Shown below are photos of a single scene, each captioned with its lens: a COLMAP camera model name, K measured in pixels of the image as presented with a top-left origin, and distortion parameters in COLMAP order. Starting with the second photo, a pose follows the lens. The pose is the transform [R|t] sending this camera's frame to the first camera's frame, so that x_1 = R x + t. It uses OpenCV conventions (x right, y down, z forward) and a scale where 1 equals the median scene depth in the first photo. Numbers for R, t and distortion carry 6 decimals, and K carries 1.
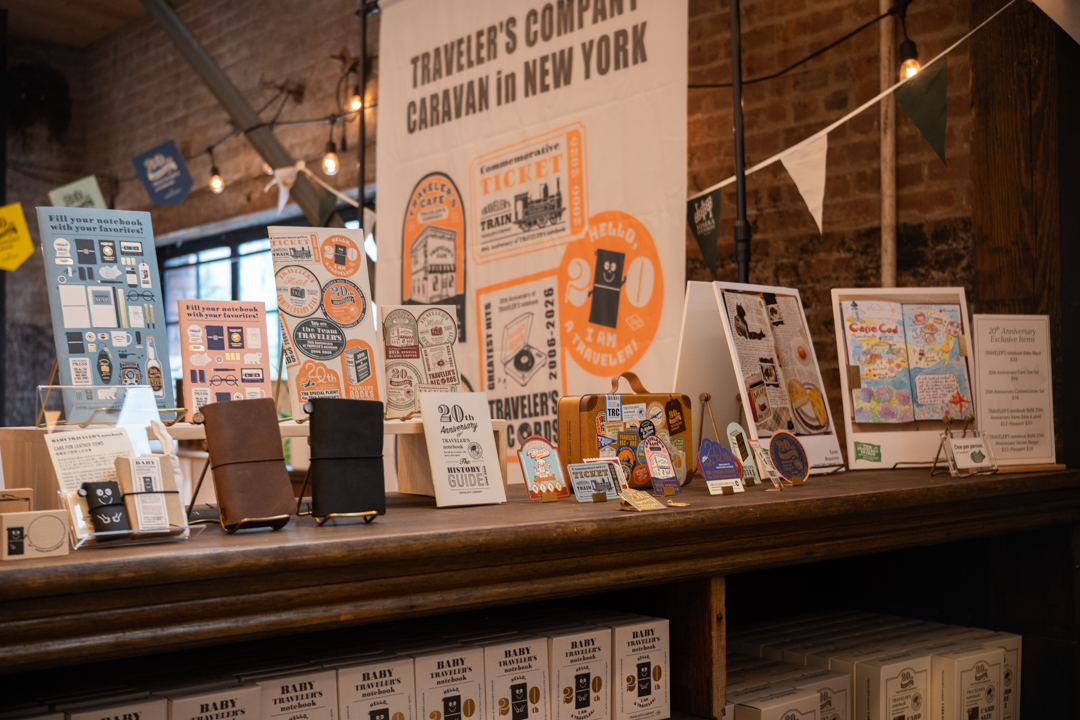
lens RADIAL K [[1267.0, 0, 540.0], [0, 1267.0, 360.0], [0, 0, 1]] dist [-0.035661, 0.004685]
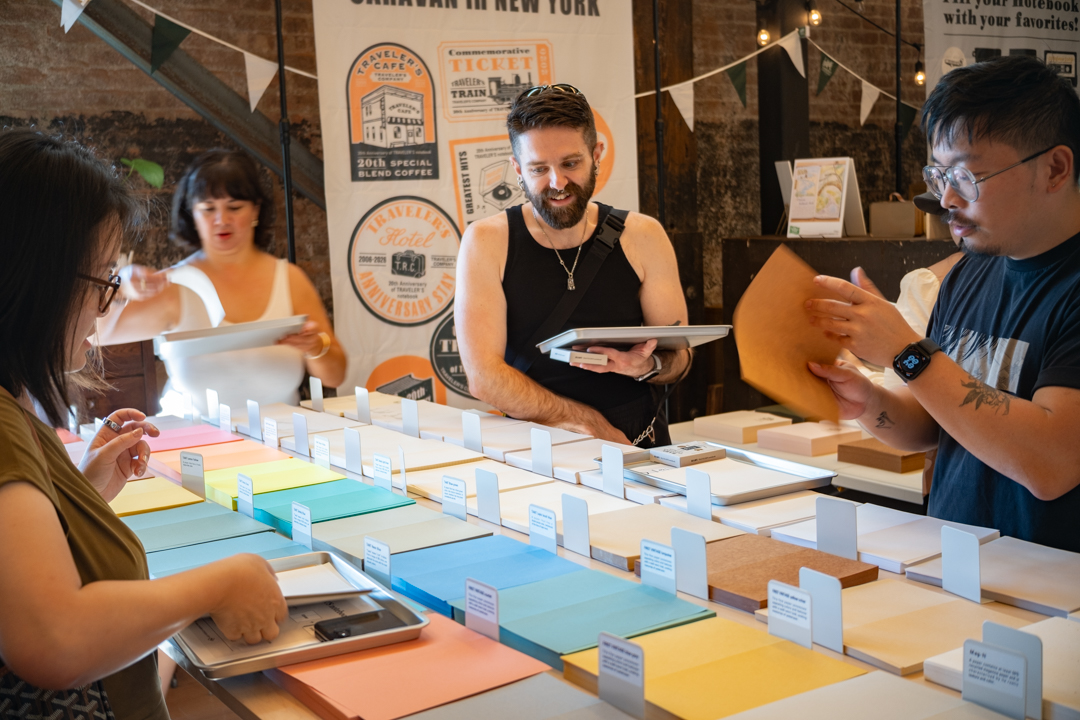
lens RADIAL K [[1343.7, 0, 540.0], [0, 1343.7, 360.0], [0, 0, 1]] dist [-0.006174, 0.005881]
pose [[0.111745, -0.111568, 0.987454, -1.606127], [0.010327, 0.993754, 0.111112, 0.020911], [-0.993683, -0.002219, 0.112200, 0.793325]]
